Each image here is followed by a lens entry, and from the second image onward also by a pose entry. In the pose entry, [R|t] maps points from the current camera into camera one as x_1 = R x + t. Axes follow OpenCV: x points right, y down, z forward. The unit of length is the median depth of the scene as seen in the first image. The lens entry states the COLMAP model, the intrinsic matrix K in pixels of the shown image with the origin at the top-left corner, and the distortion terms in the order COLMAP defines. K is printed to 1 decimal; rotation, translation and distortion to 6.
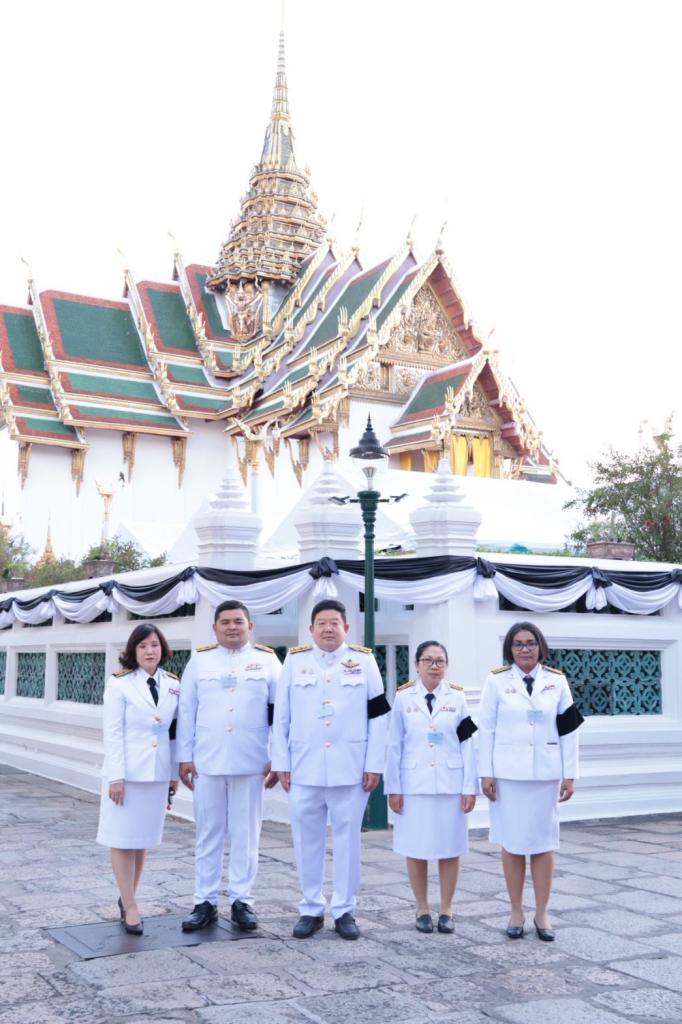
lens RADIAL K [[1132.0, 0, 325.1], [0, 1132.0, 514.5], [0, 0, 1]] dist [0.015526, 0.005448]
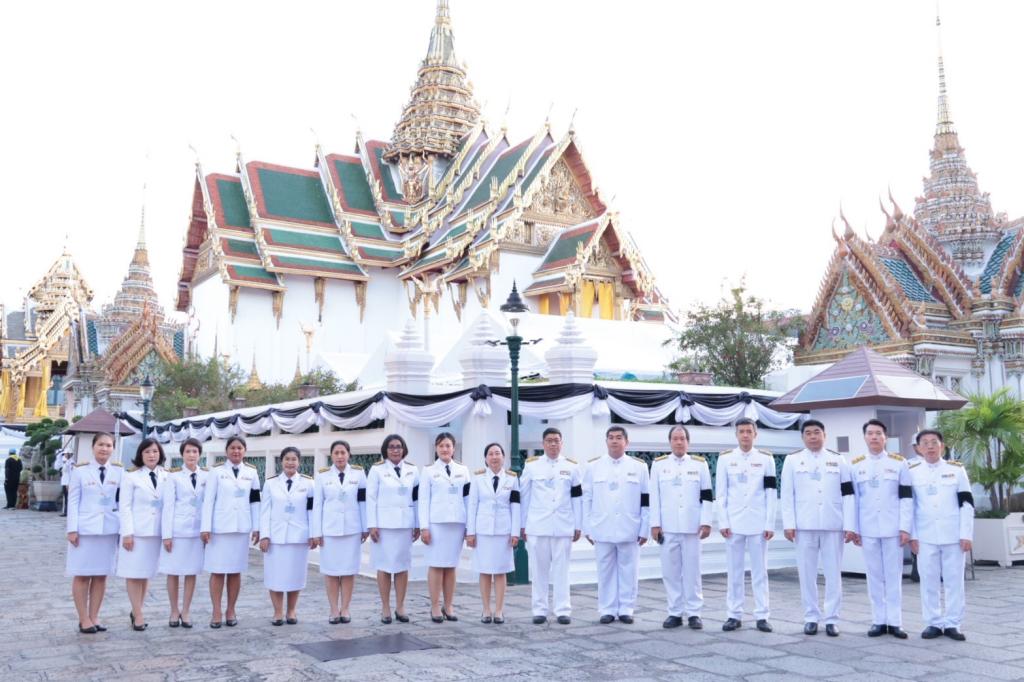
lens RADIAL K [[934.6, 0, 509.9], [0, 934.6, 337.7], [0, 0, 1]] dist [-0.004555, 0.012279]
pose [[0.999460, -0.001045, 0.032840, -0.002396], [0.001211, 0.999987, -0.005022, -0.008674], [-0.032834, 0.005059, 0.999448, -0.080035]]
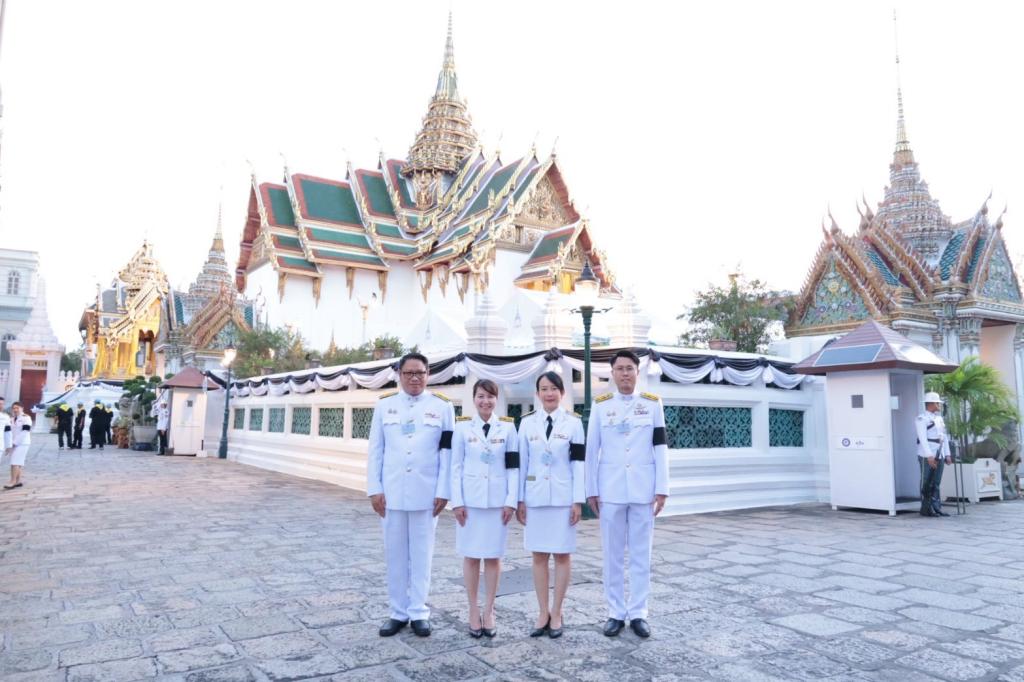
lens RADIAL K [[727.2, 0, 513.4], [0, 727.2, 337.4], [0, 0, 1]] dist [-0.031288, 0.006810]
pose [[0.997493, 0.012006, 0.069736, -0.089327], [-0.013362, 0.999730, 0.019008, 0.004118], [-0.069489, -0.019892, 0.997384, 0.000353]]
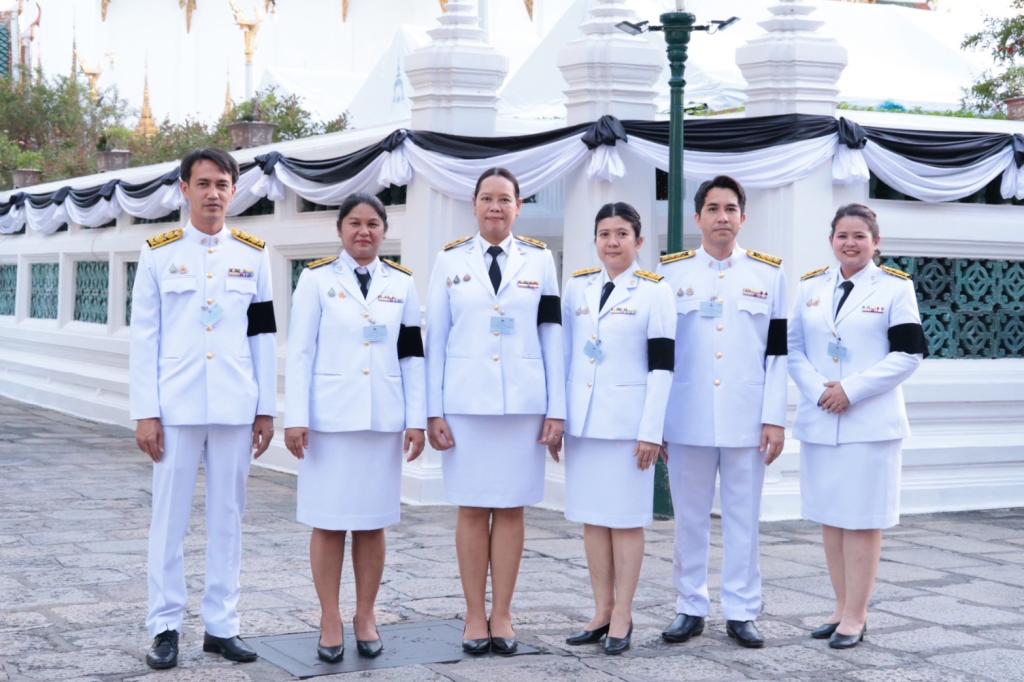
lens RADIAL K [[1724.5, 0, 521.4], [0, 1724.5, 309.4], [0, 0, 1]] dist [0.030835, 0.124430]
pose [[0.999724, 0.009427, -0.021510, -0.018921], [-0.006321, 0.990108, 0.140164, 0.006445], [0.022619, -0.139990, 0.989895, -0.005115]]
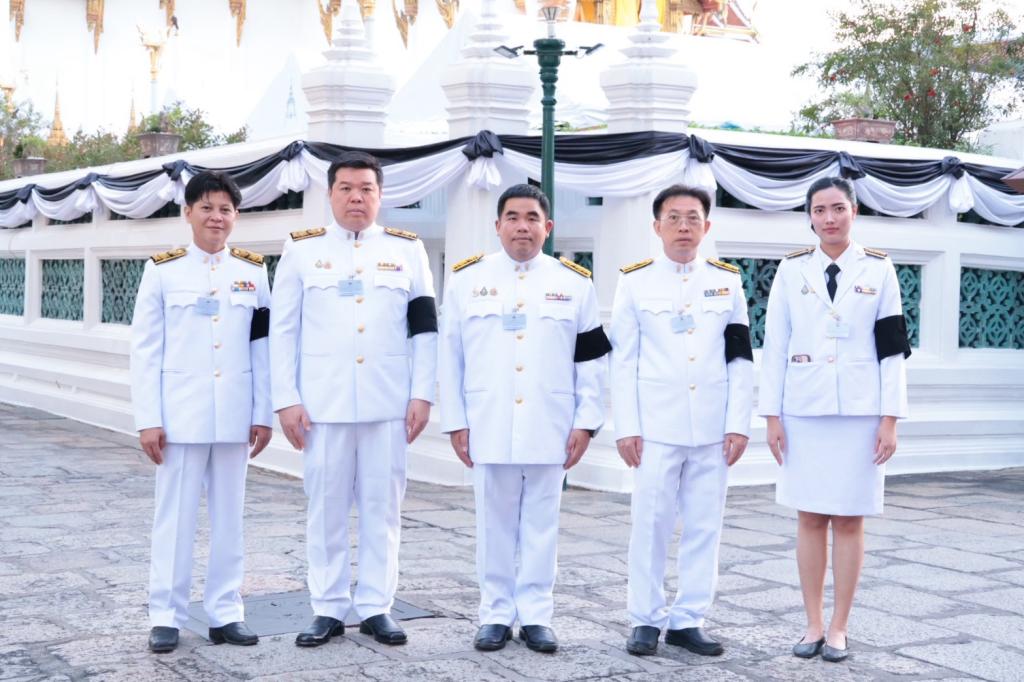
lens RADIAL K [[1514.9, 0, 510.6], [0, 1514.9, 312.6], [0, 0, 1]] dist [0.035923, 0.101827]
pose [[0.998393, 0.012741, 0.055220, -0.025452], [-0.020615, 0.989297, 0.144454, 0.008726], [-0.052788, -0.145360, 0.987970, 0.008630]]
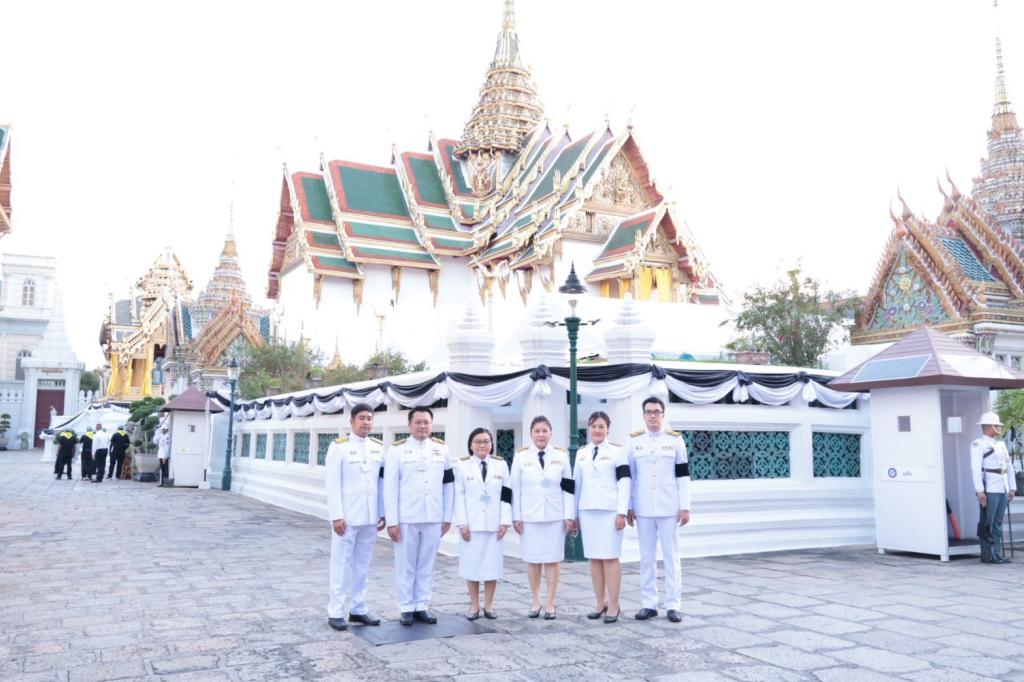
lens RADIAL K [[864.9, 0, 517.5], [0, 864.9, 334.2], [0, 0, 1]] dist [-0.012986, 0.006705]
pose [[0.999477, -0.006340, -0.031718, 0.003051], [0.006632, 0.999936, 0.009116, -0.006383], [0.031658, -0.009322, 0.999455, -0.035678]]
